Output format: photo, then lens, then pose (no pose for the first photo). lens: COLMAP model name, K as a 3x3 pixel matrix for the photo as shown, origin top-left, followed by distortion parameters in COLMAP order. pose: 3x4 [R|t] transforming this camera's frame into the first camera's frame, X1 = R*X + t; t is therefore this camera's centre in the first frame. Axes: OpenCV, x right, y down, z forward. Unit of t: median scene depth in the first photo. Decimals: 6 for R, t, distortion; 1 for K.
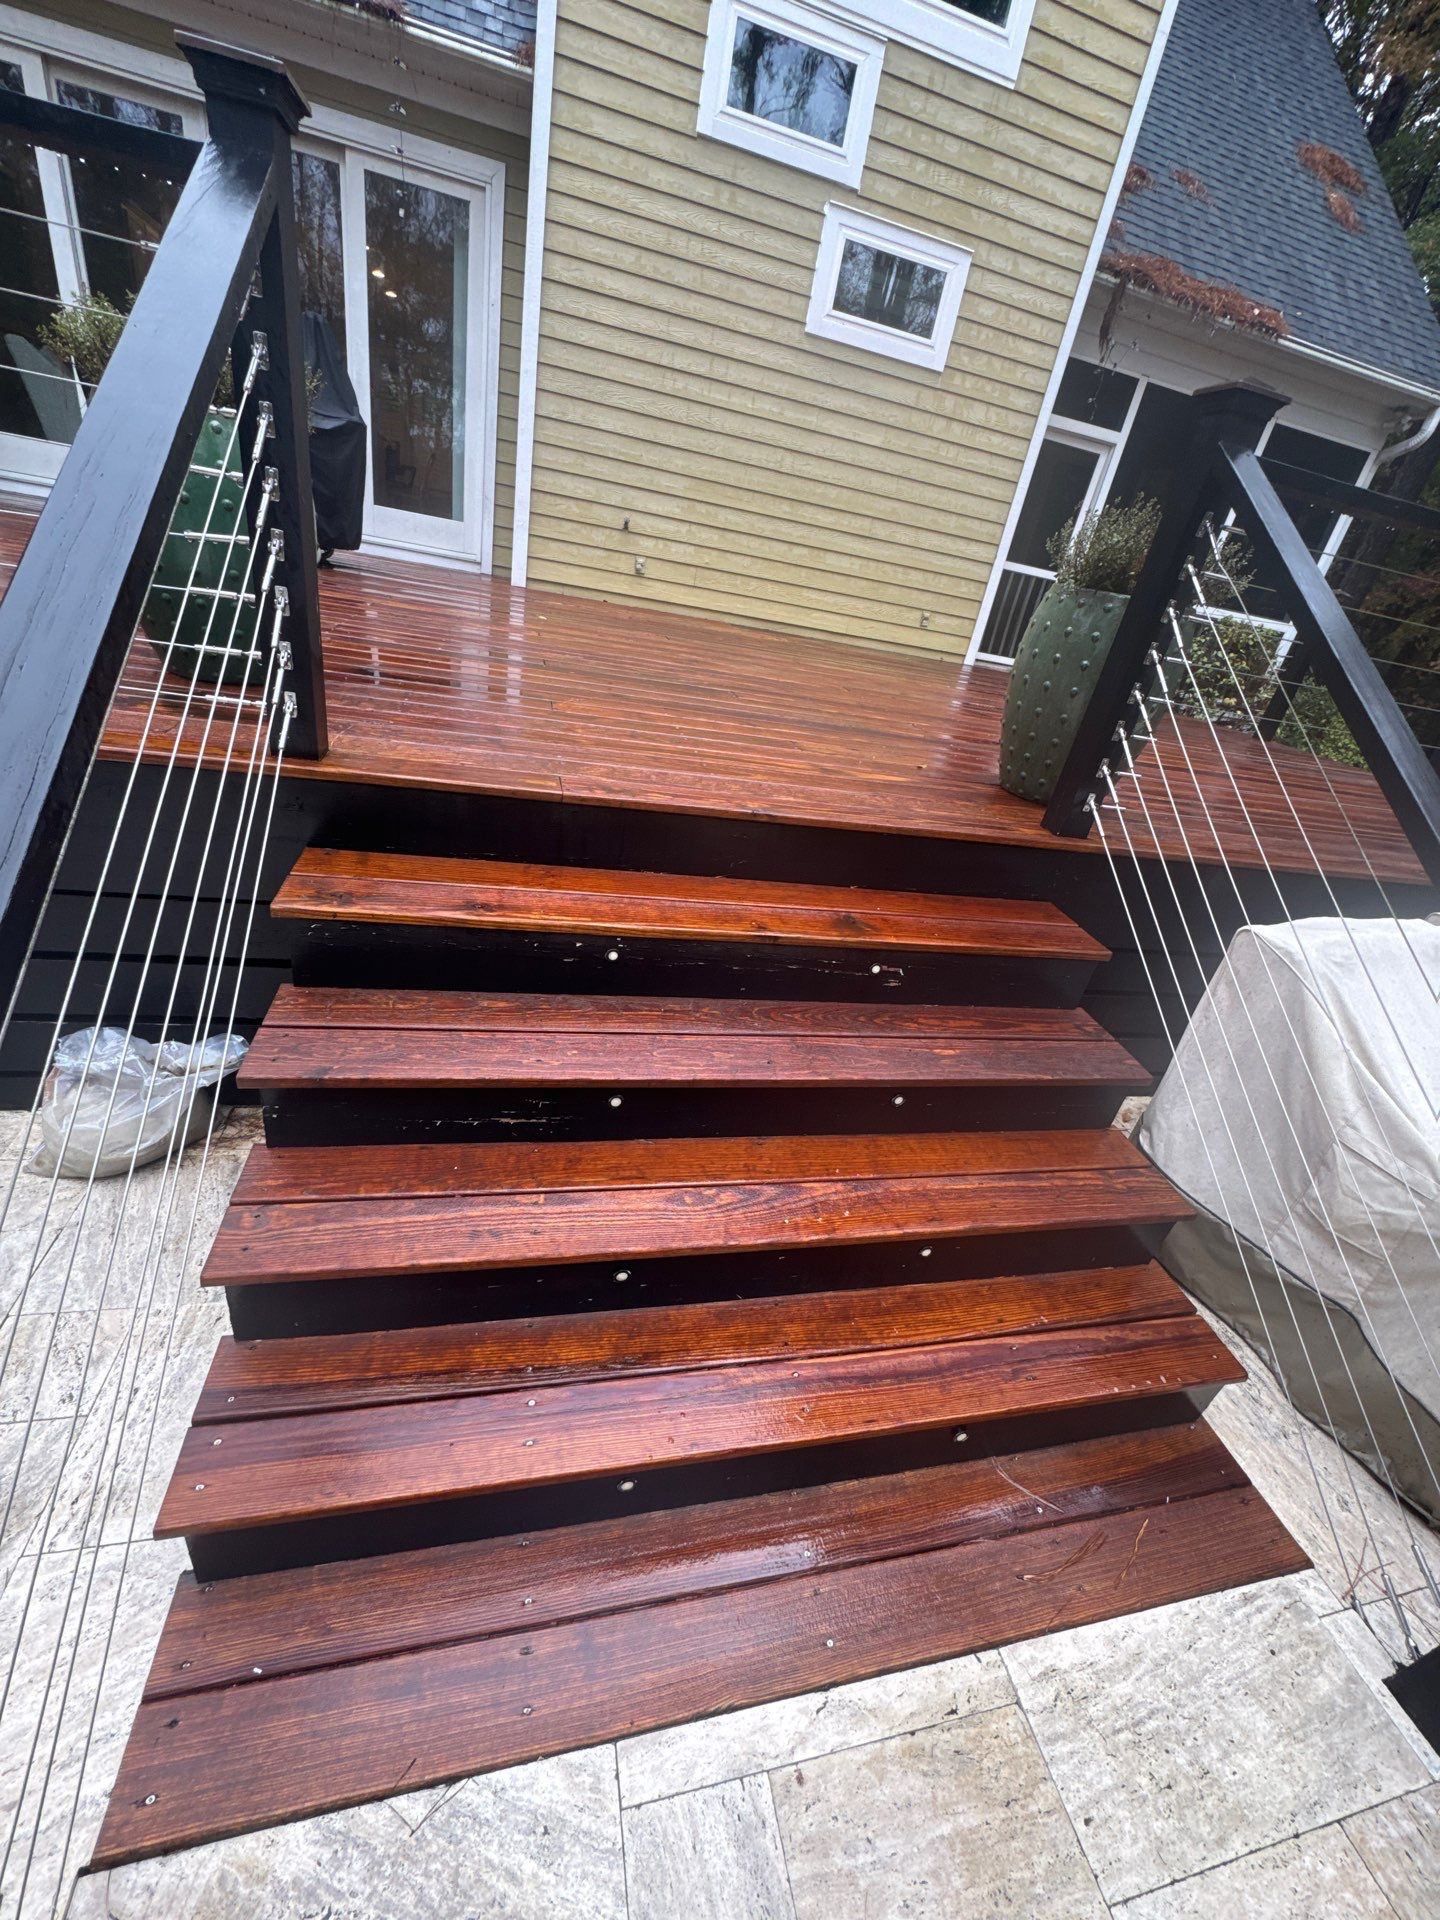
lens RADIAL K [[765.7, 0, 719.3], [0, 765.7, 959.9], [0, 0, 1]] dist [-0.002274, 0.000563]
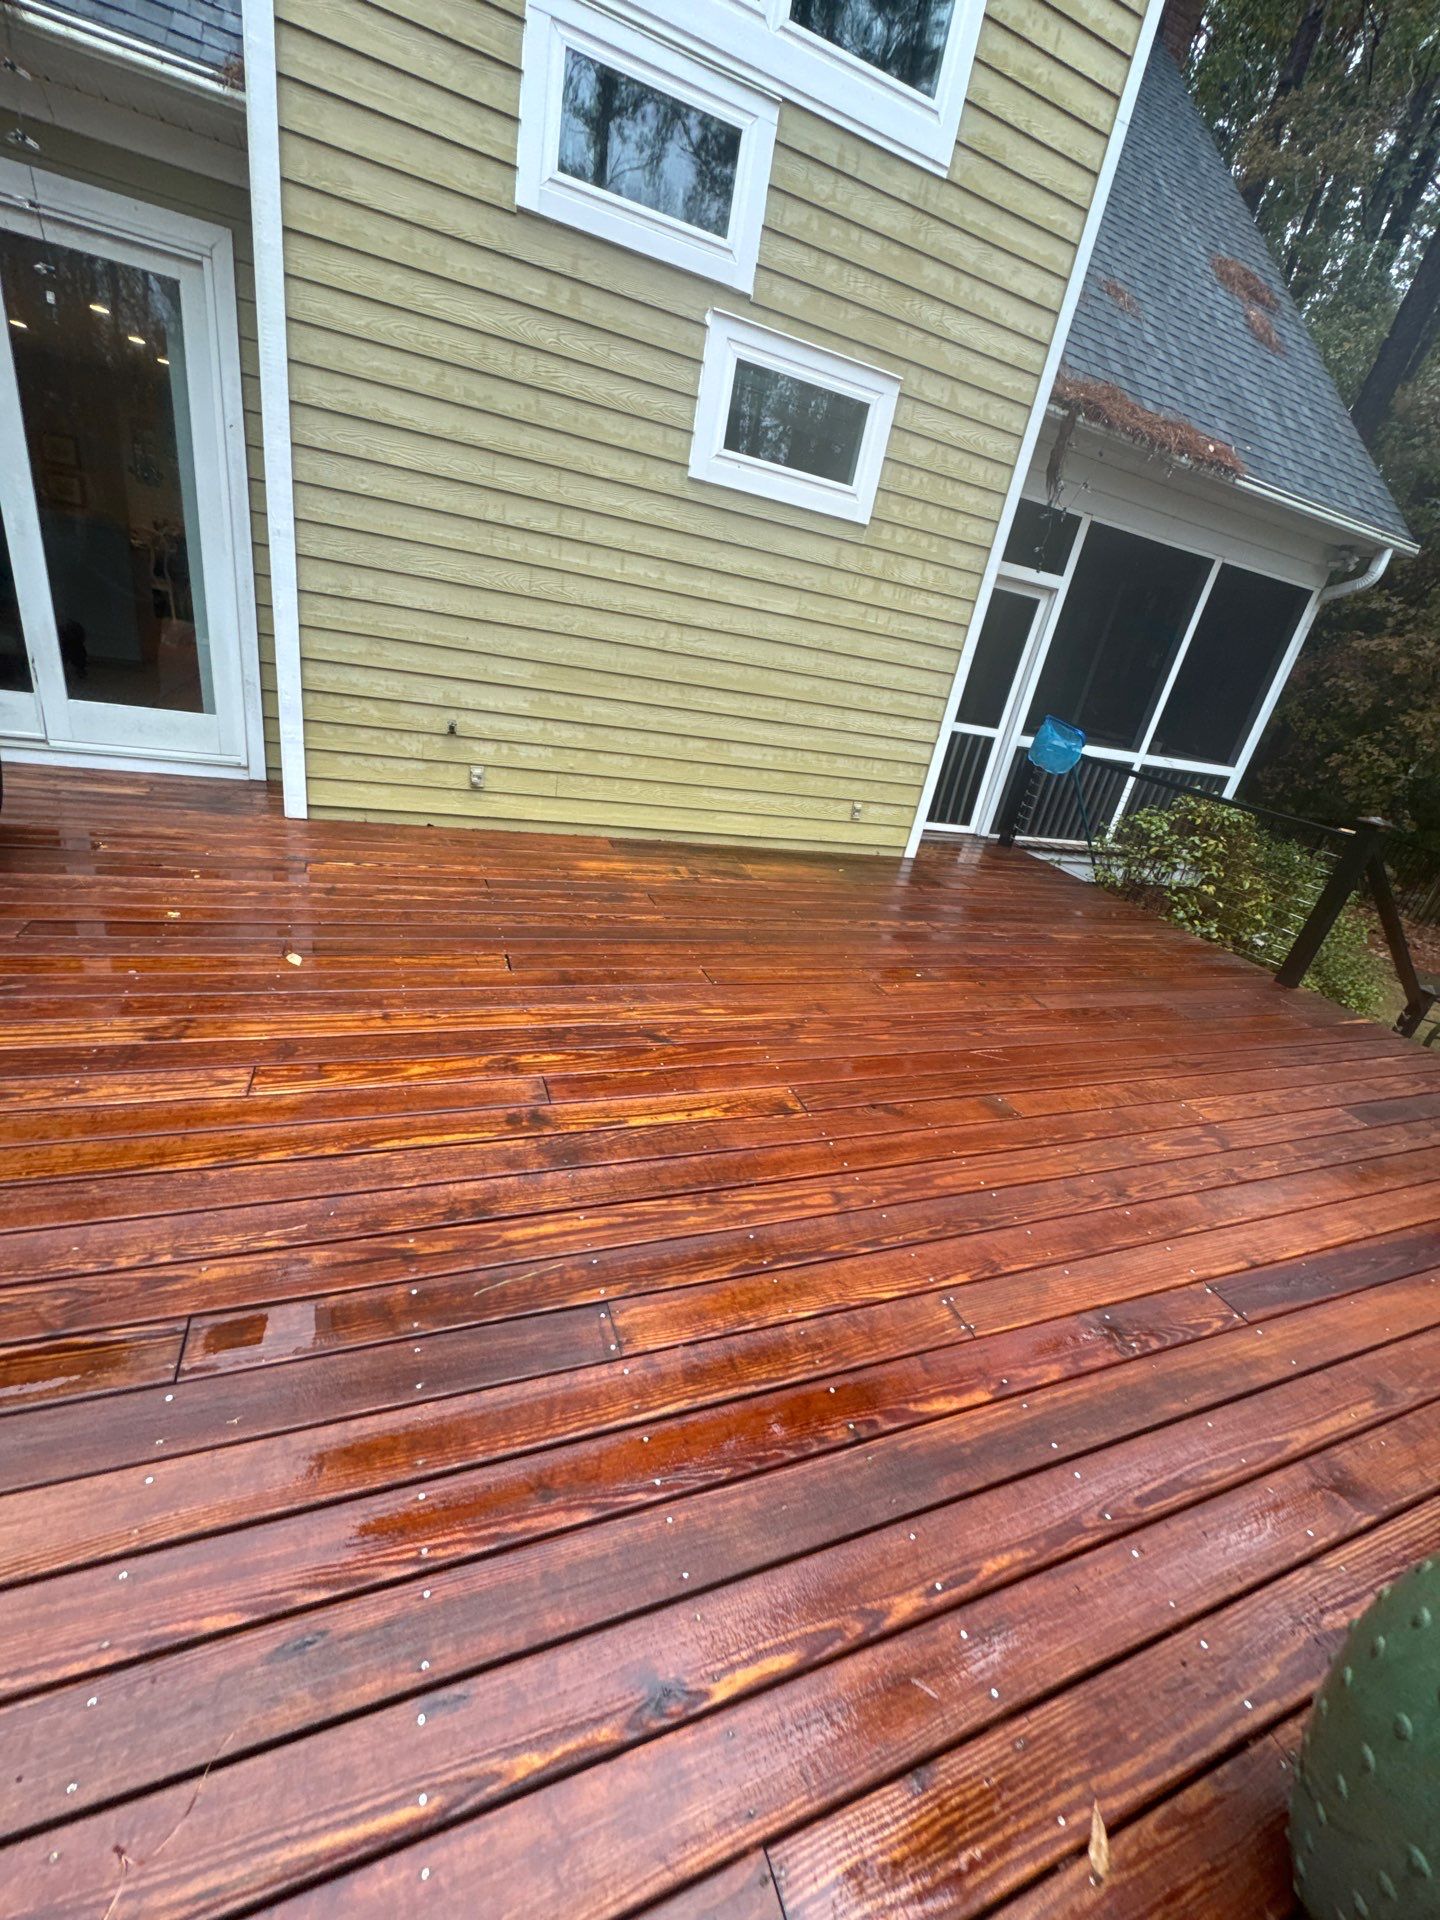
lens RADIAL K [[761.9, 0, 718.5], [0, 761.9, 958.4], [0, 0, 1]] dist [-0.001693, -0.000301]
pose [[0.990211, -0.057047, 0.127391, 0.020921], [0.061563, 0.997596, -0.031800, -0.318634], [-0.125271, 0.039331, 0.991343, 0.277805]]
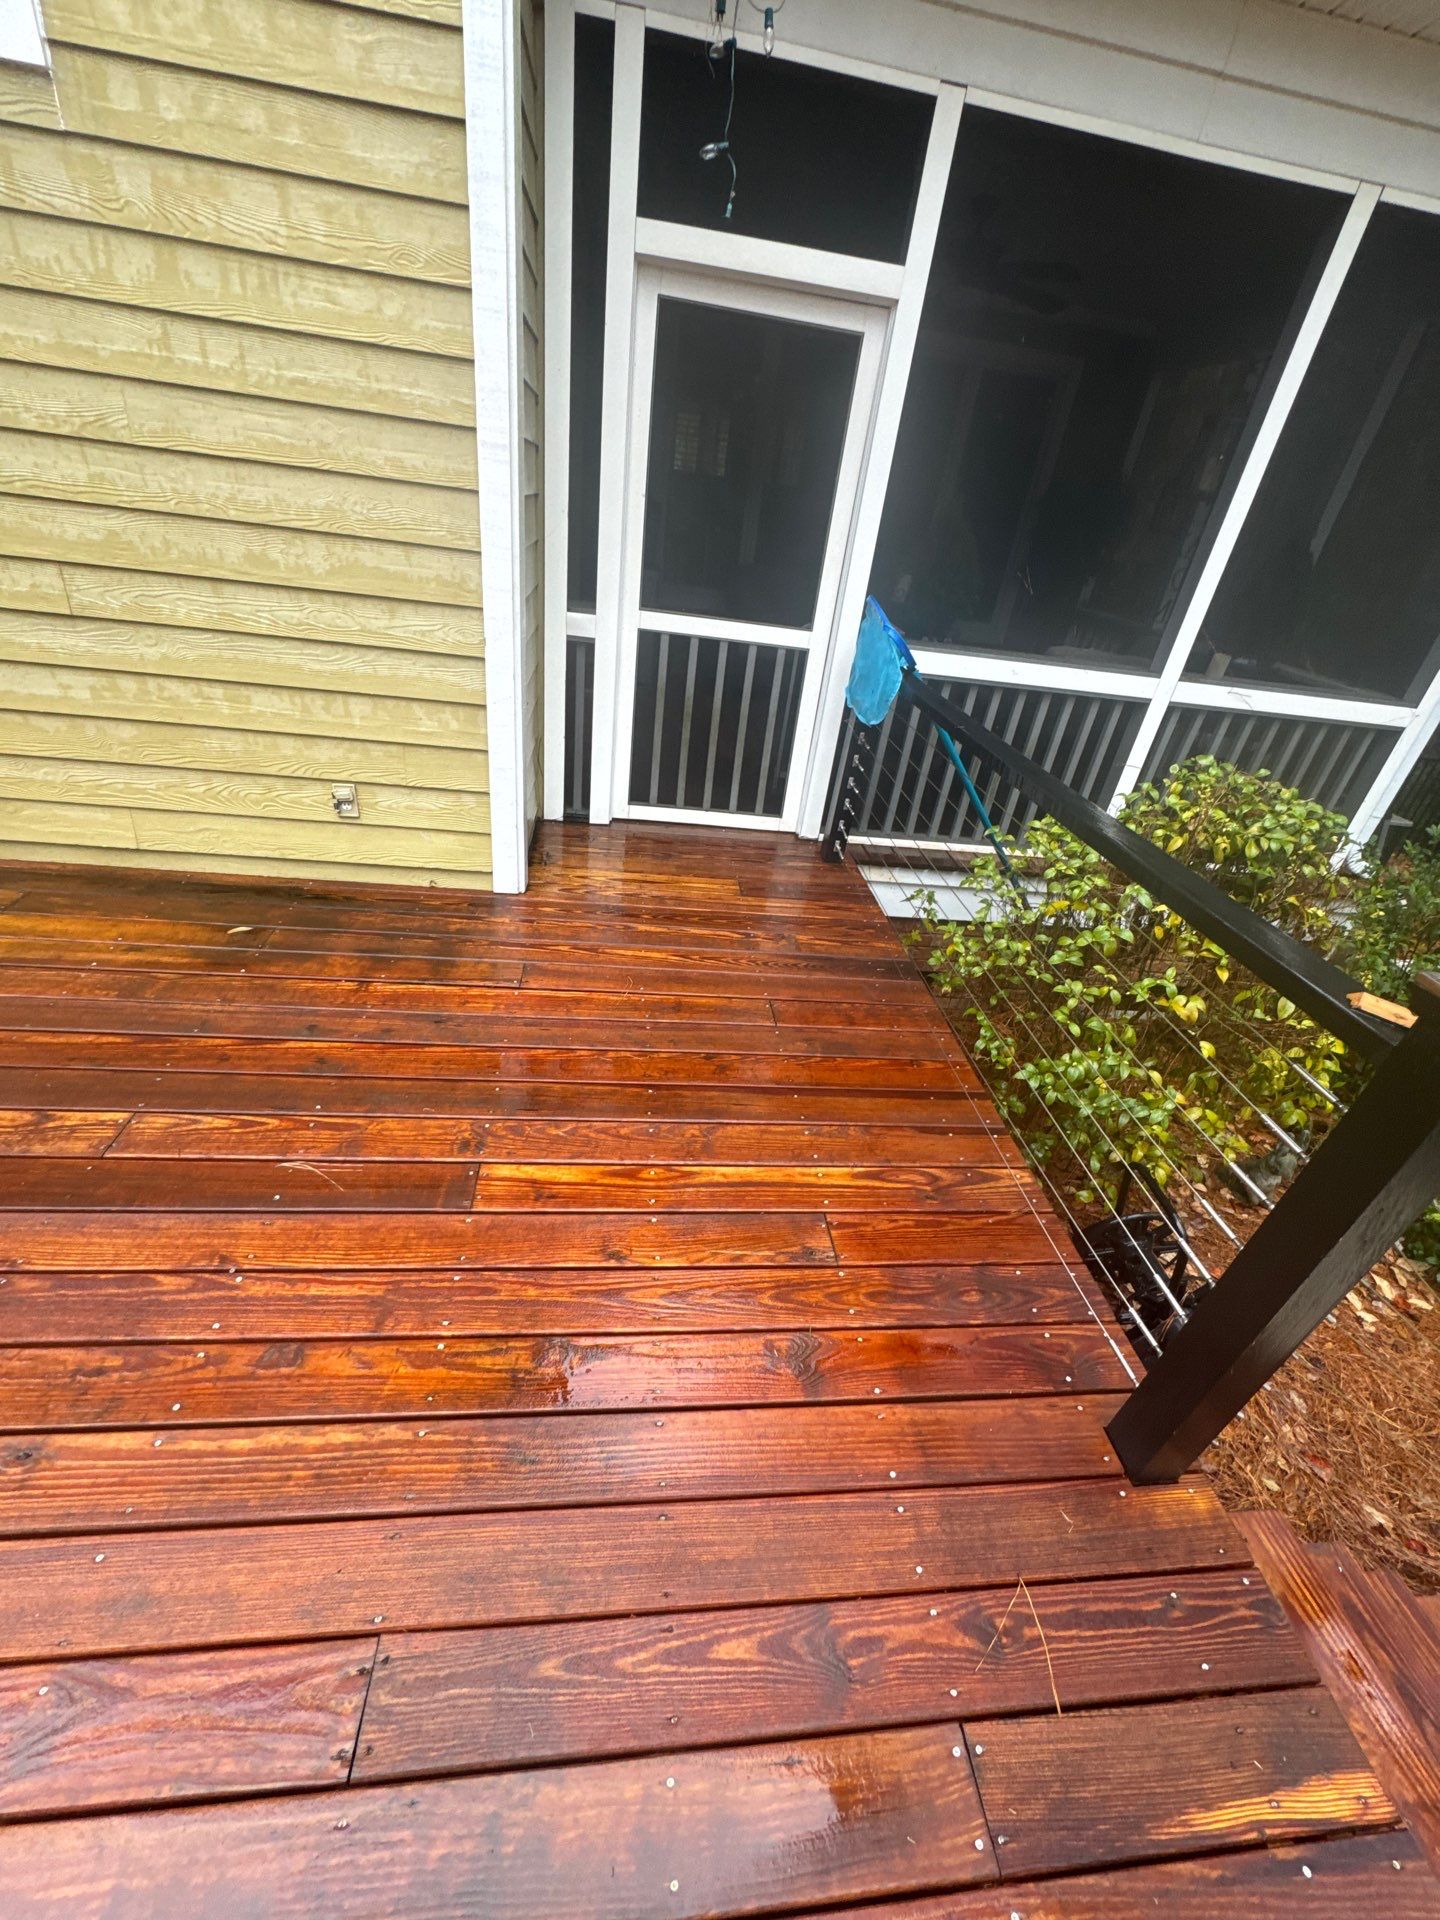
lens RADIAL K [[761.9, 0, 718.5], [0, 761.9, 958.4], [0, 0, 1]] dist [-0.001693, -0.000301]
pose [[0.990692, 0.019452, -0.134723, 0.590580], [-0.013810, 0.998993, 0.042688, -0.442565], [0.135418, -0.040430, 0.989963, 0.732133]]
